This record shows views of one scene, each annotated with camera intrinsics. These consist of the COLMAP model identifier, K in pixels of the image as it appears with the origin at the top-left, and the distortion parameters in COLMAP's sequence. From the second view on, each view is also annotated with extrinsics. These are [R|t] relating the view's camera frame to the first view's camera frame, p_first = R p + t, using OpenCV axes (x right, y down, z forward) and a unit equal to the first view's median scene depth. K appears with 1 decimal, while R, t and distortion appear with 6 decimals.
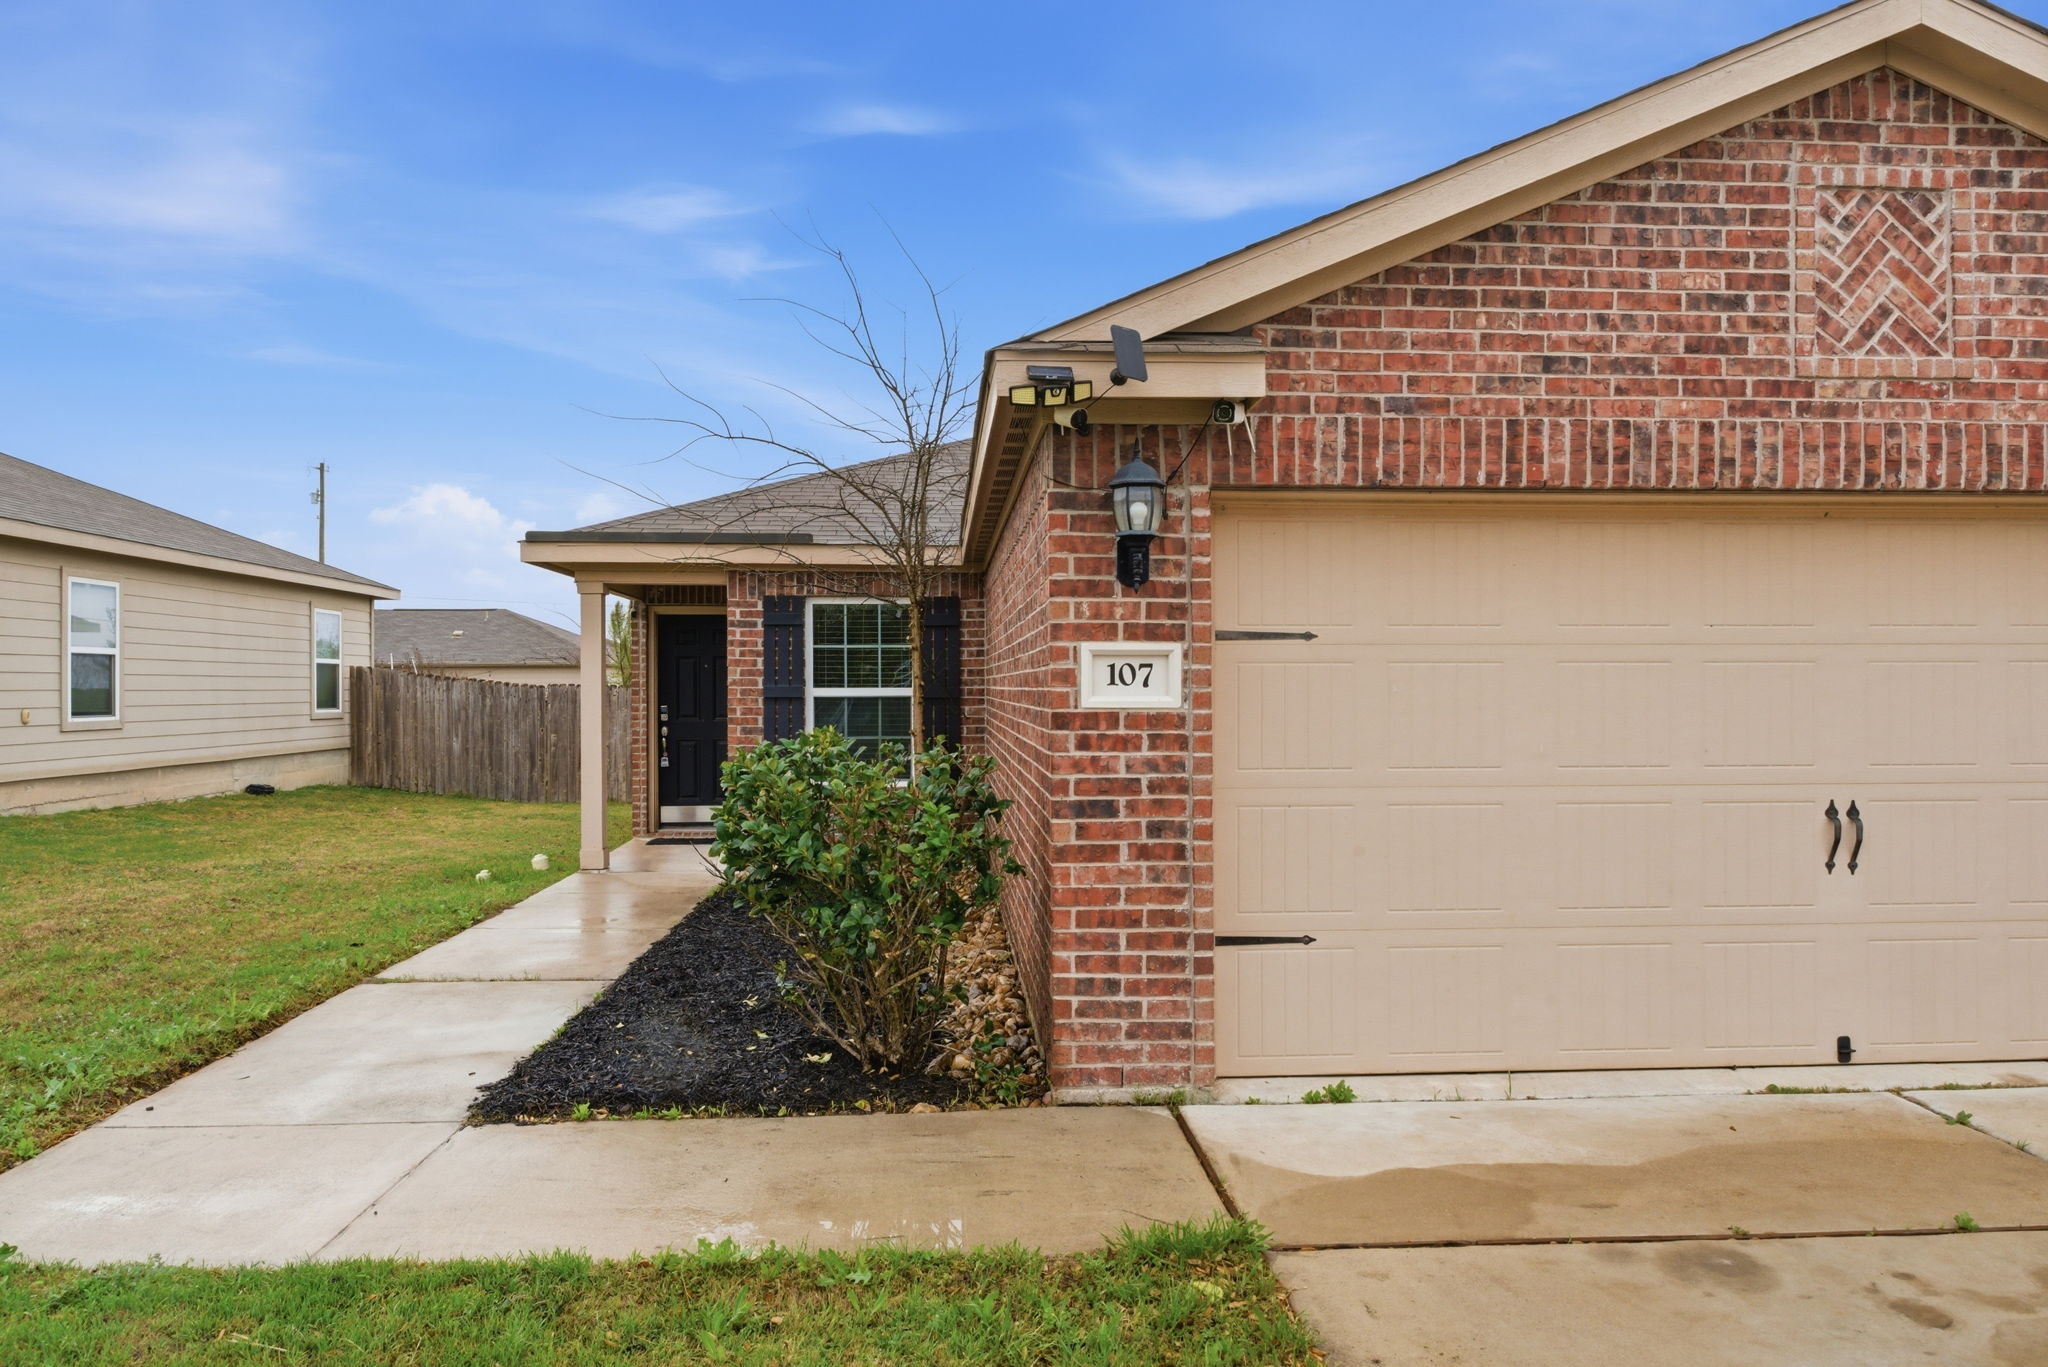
lens RADIAL K [[1370.7, 0, 1024.0], [0, 1370.7, 683.5], [0, 0, 1]] dist [0.007780, -0.004759]
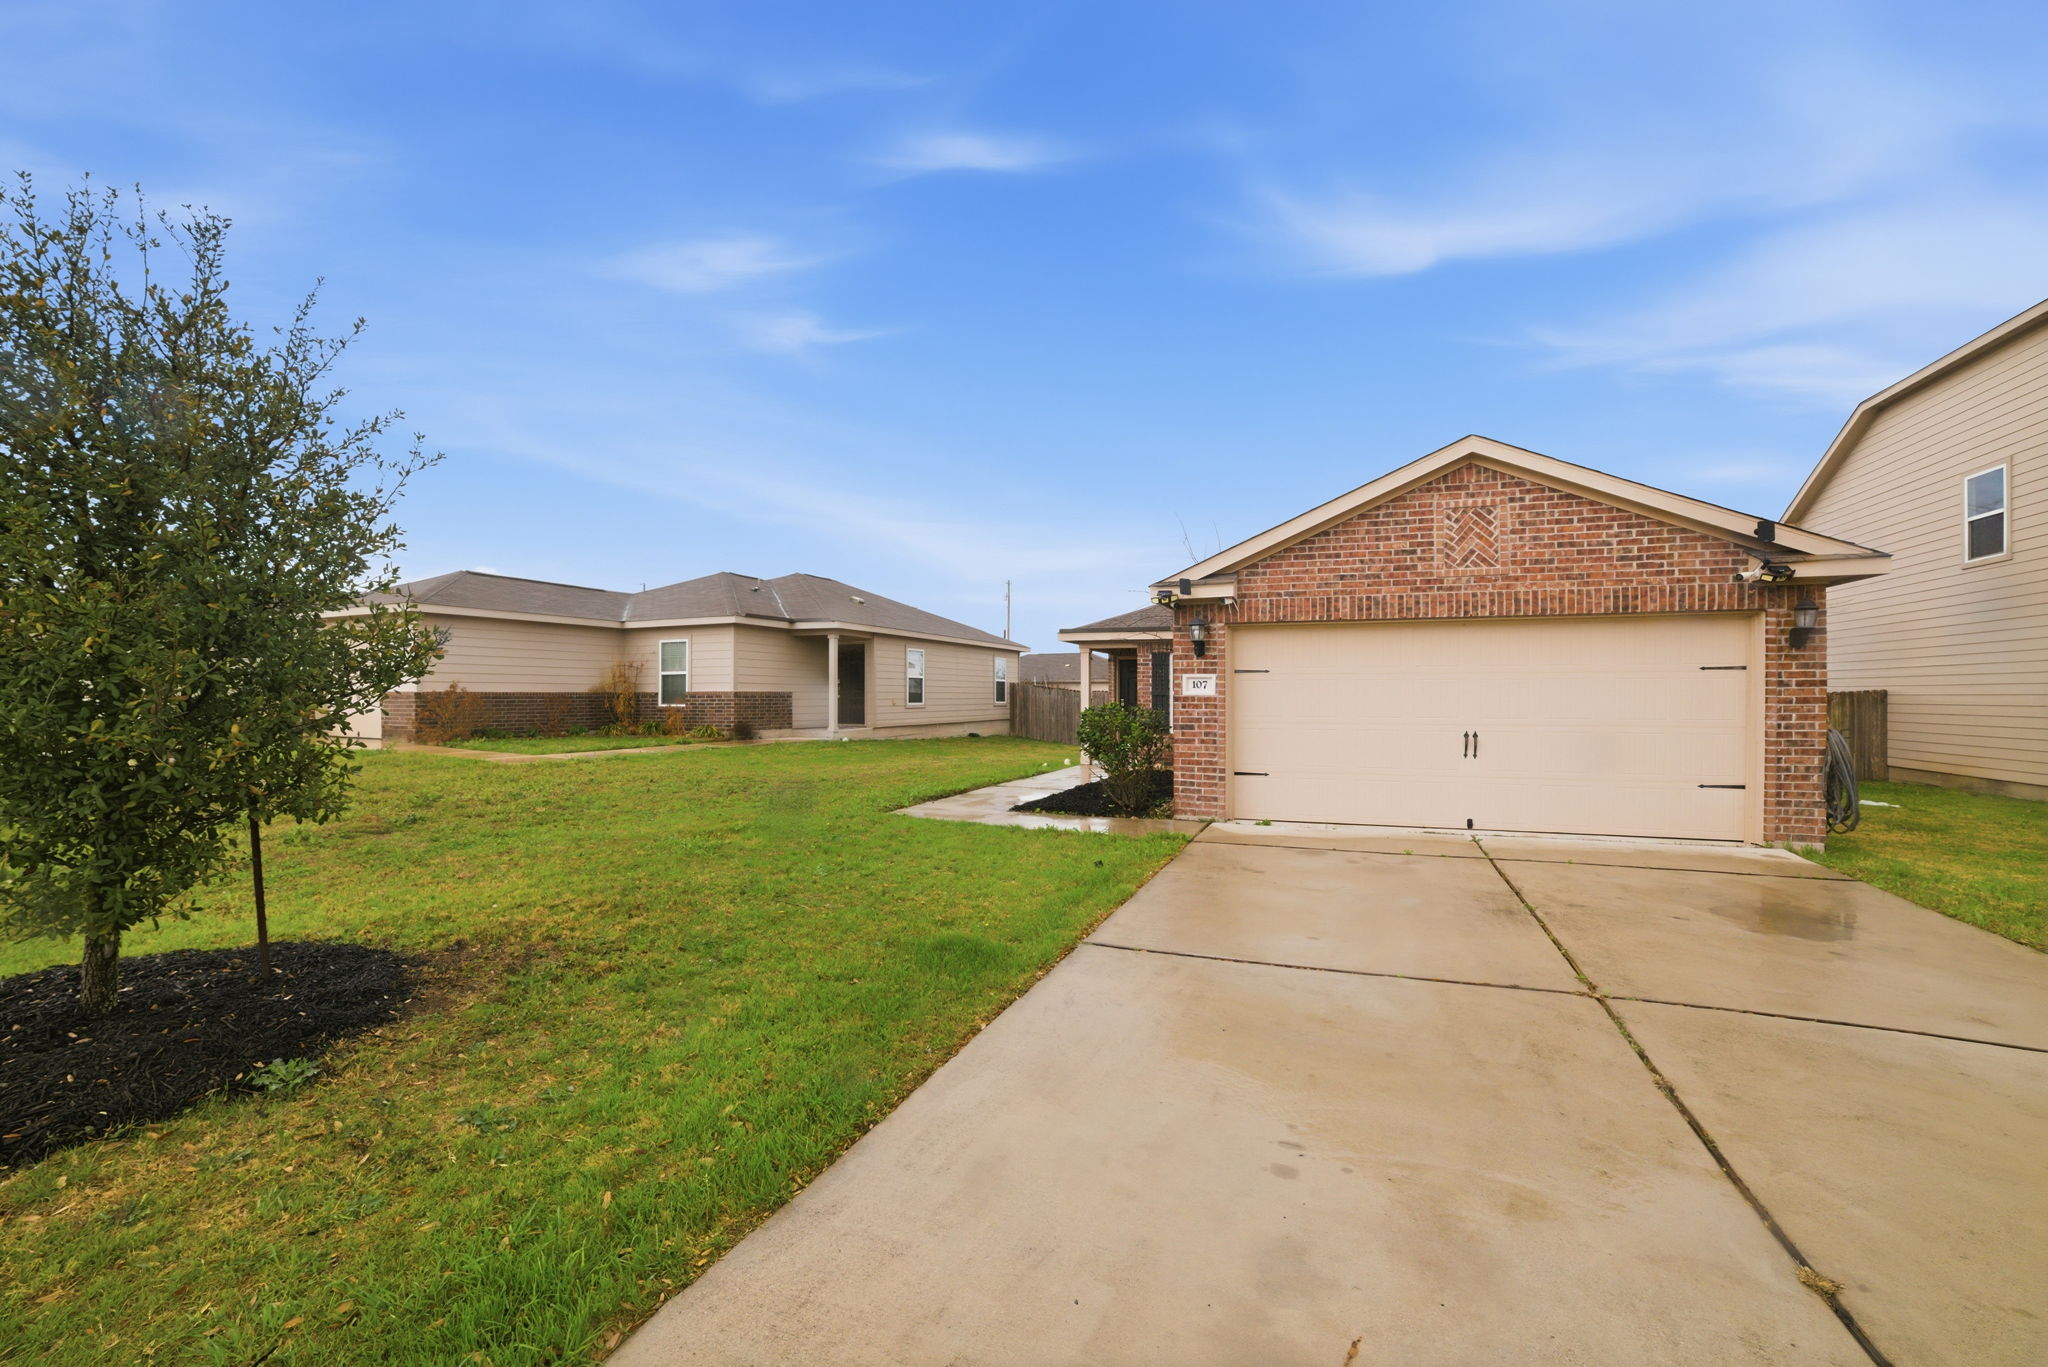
lens RADIAL K [[835.7, 0, 1024.3], [0, 835.7, 689.7], [0, 0, 1]] dist [-0.104366, 0.035478]
pose [[0.895820, 0.000778, -0.444417, 0.548631], [-0.002316, 0.999993, -0.002918, 0.011464], [0.444411, 0.003643, 0.895816, -0.850189]]
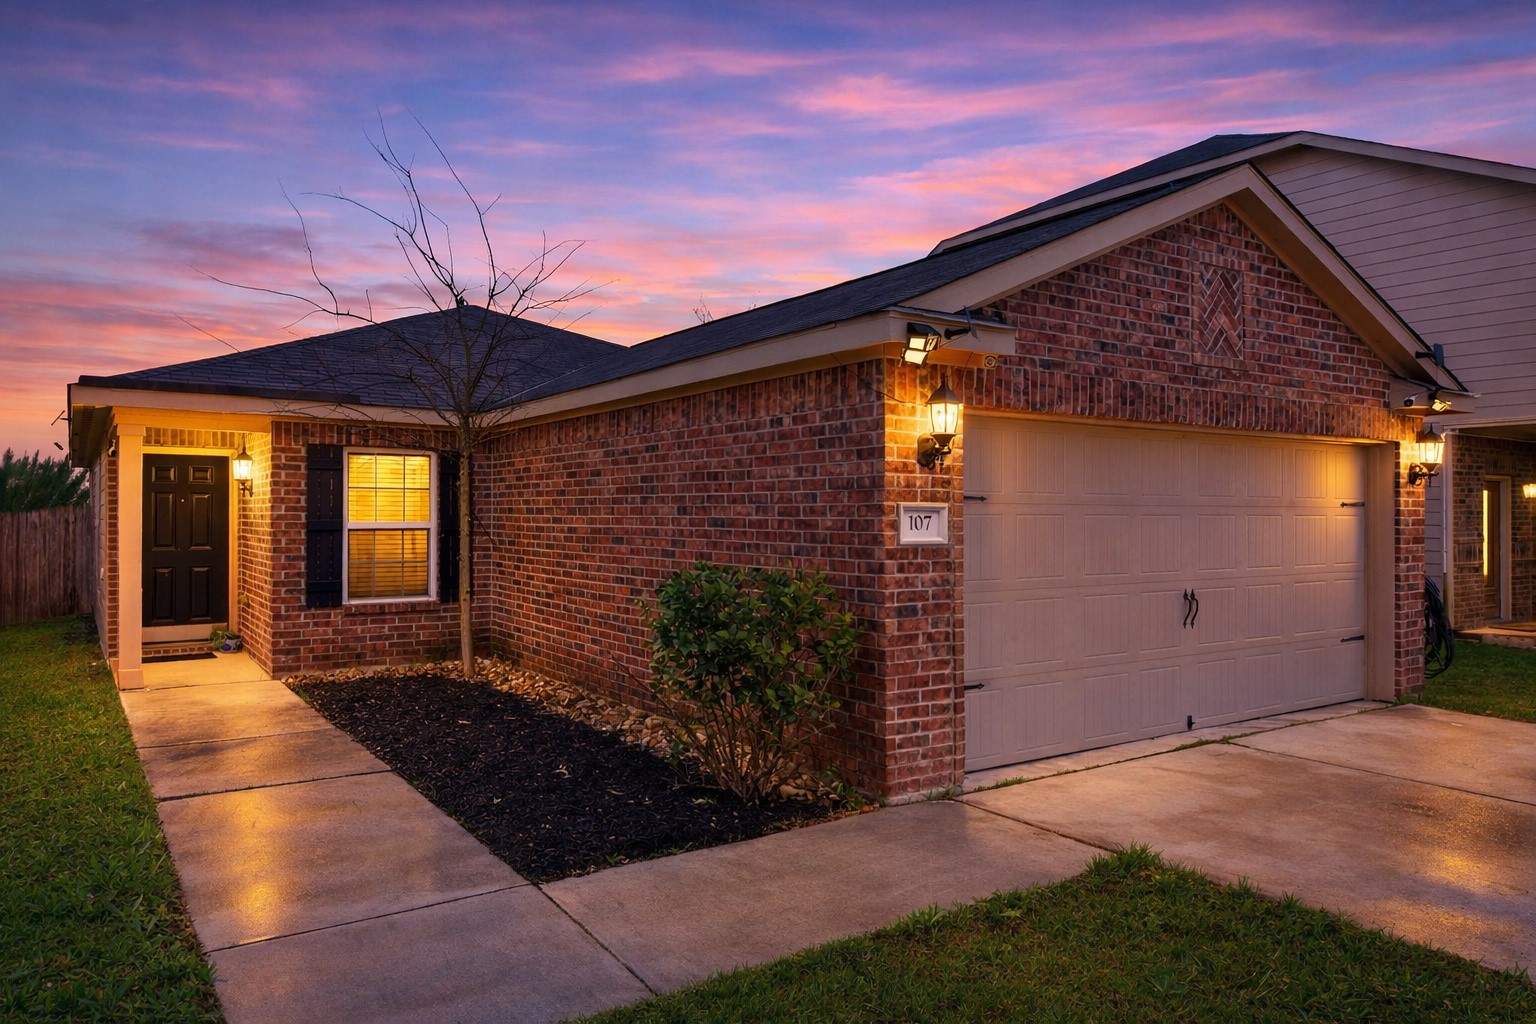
lens RADIAL K [[1037.6, 0, 730.4], [0, 1037.6, 500.6], [0, 0, 1]] dist [0.001916, 0.090260]
pose [[0.870463, 0.013376, 0.492052, -0.673717], [-0.008853, 0.999894, -0.011519, -0.016786], [-0.492154, 0.005671, 0.870489, 0.082655]]
